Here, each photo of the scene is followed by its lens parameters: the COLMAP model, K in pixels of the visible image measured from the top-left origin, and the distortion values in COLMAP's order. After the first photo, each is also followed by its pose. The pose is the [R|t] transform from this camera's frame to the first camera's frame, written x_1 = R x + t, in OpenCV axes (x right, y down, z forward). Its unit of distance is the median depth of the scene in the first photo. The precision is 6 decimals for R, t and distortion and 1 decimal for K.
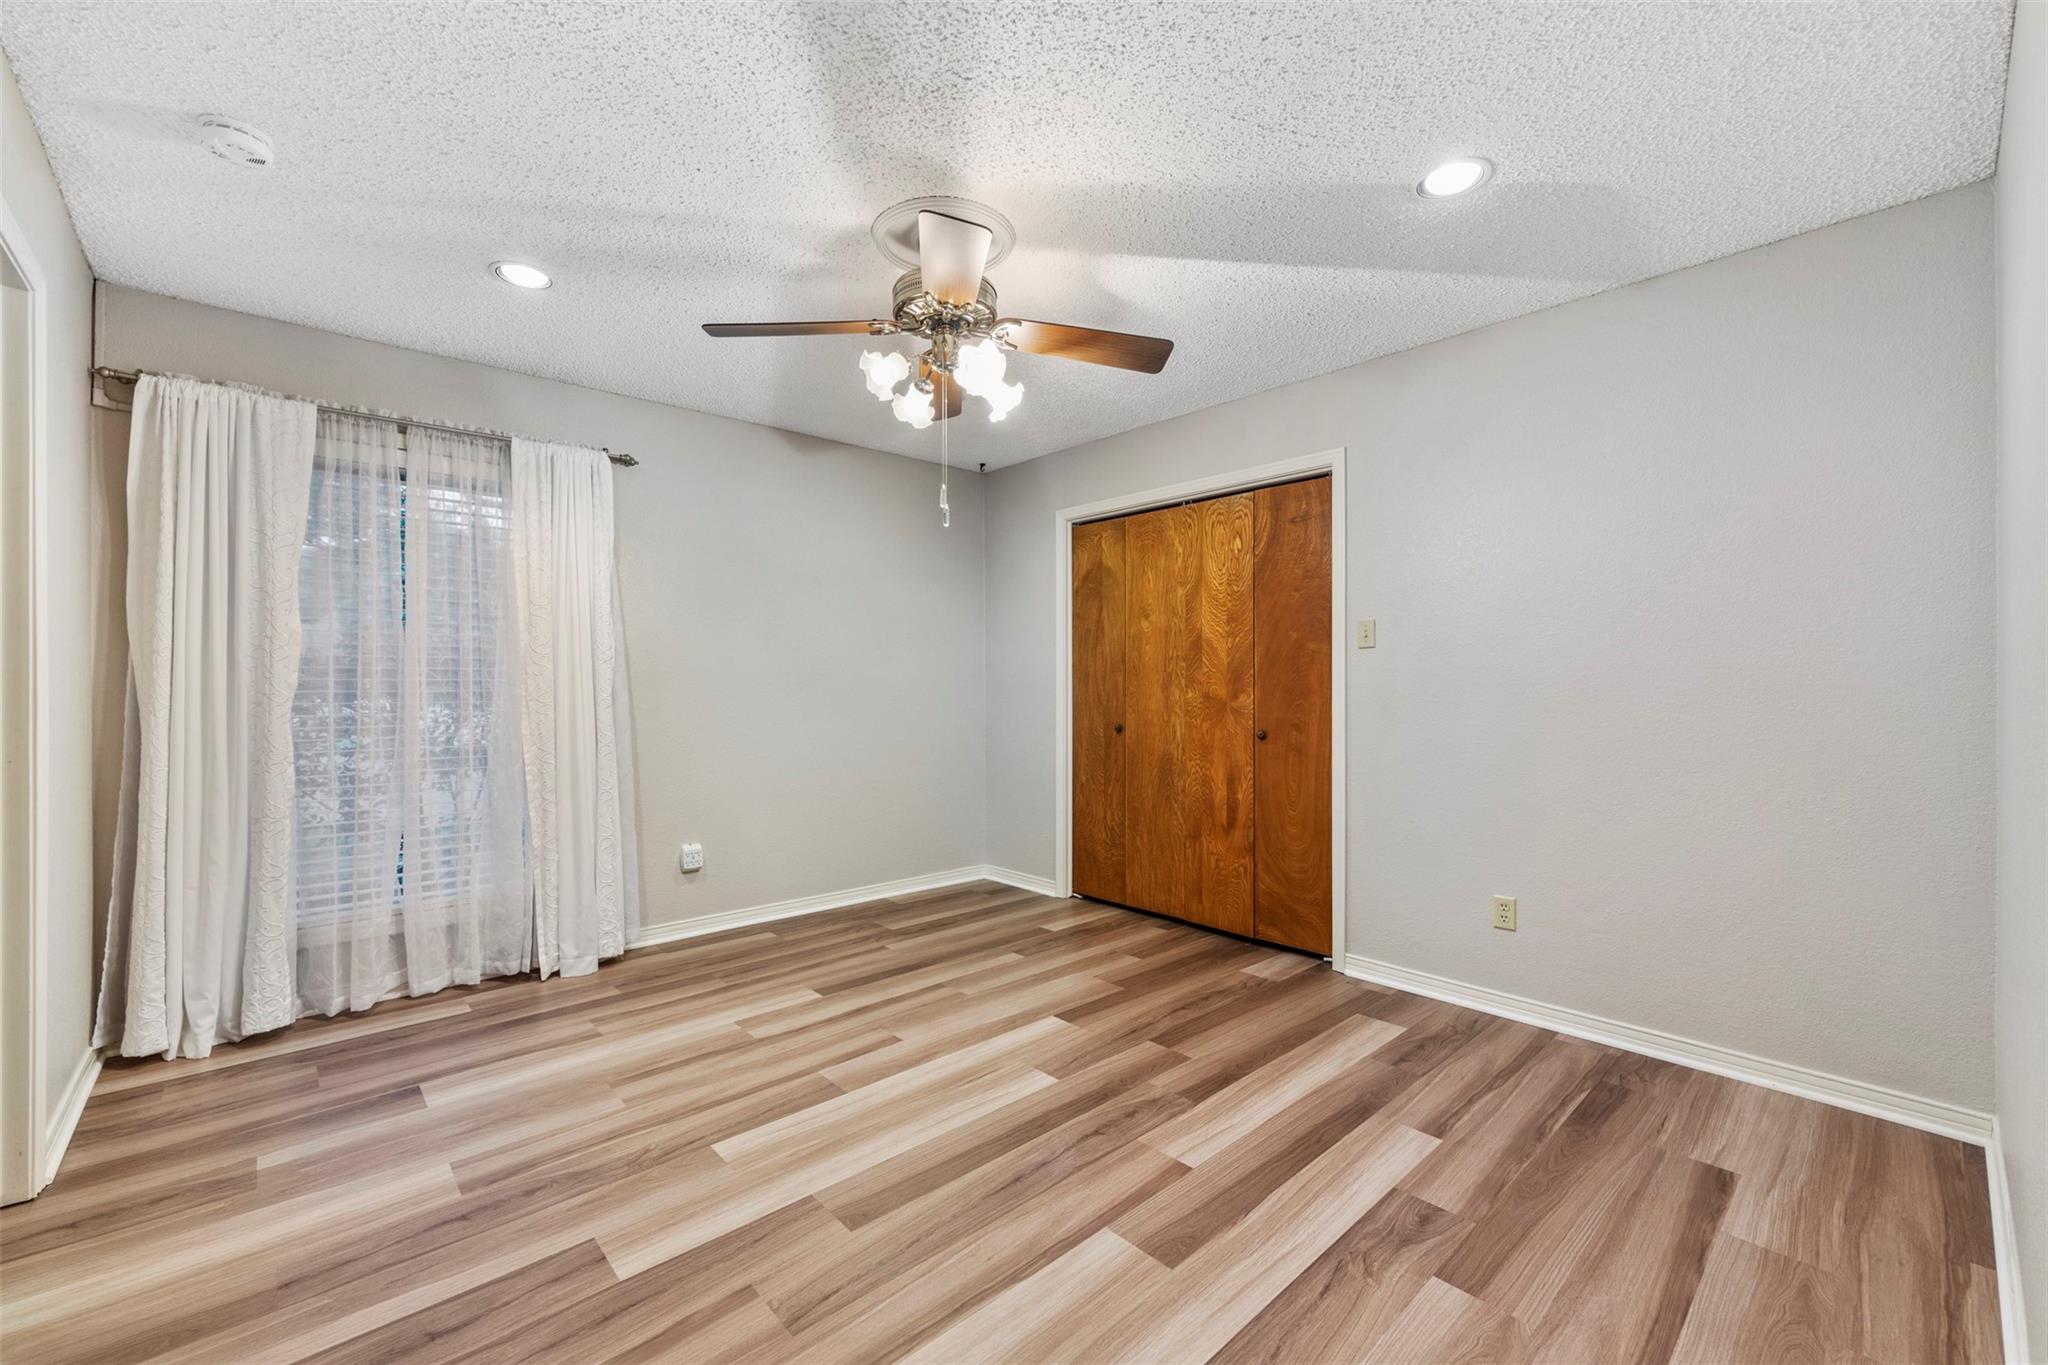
lens RADIAL K [[830.8, 0, 1024.0], [0, 830.8, 682.5], [0, 0, 1]] dist [0.000667, 0.000046]
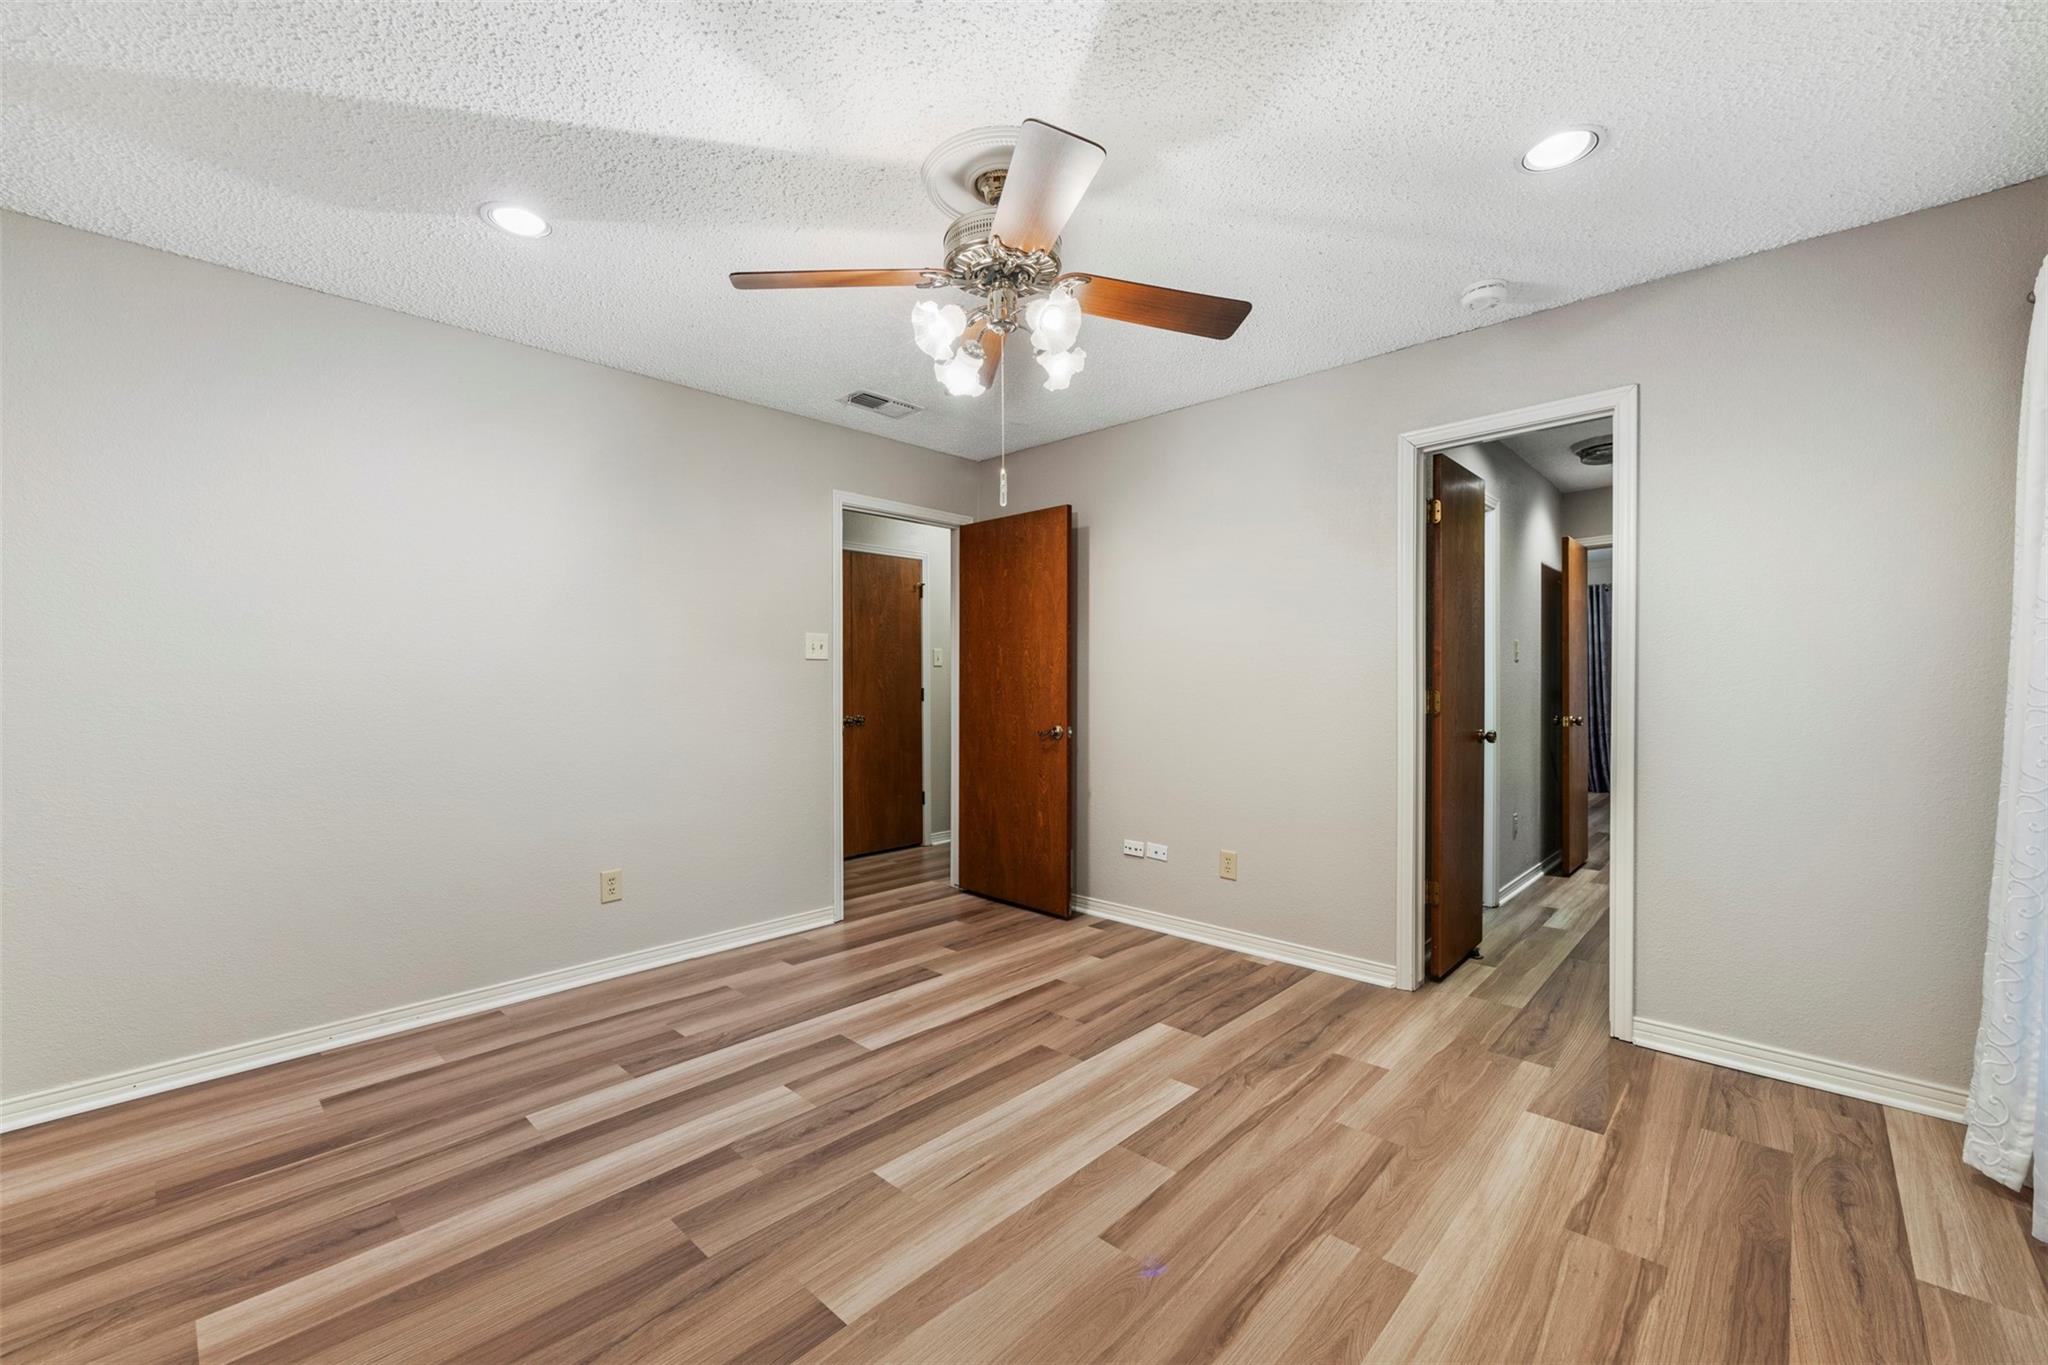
lens RADIAL K [[830.8, 0, 1024.0], [0, 830.8, 682.5], [0, 0, 1]] dist [0.000667, 0.000046]
pose [[-0.996872, 0.002844, -0.078988, -0.045209], [0.003333, 0.999976, -0.006062, 0.004461], [0.078968, -0.006306, -0.996857, 1.928044]]
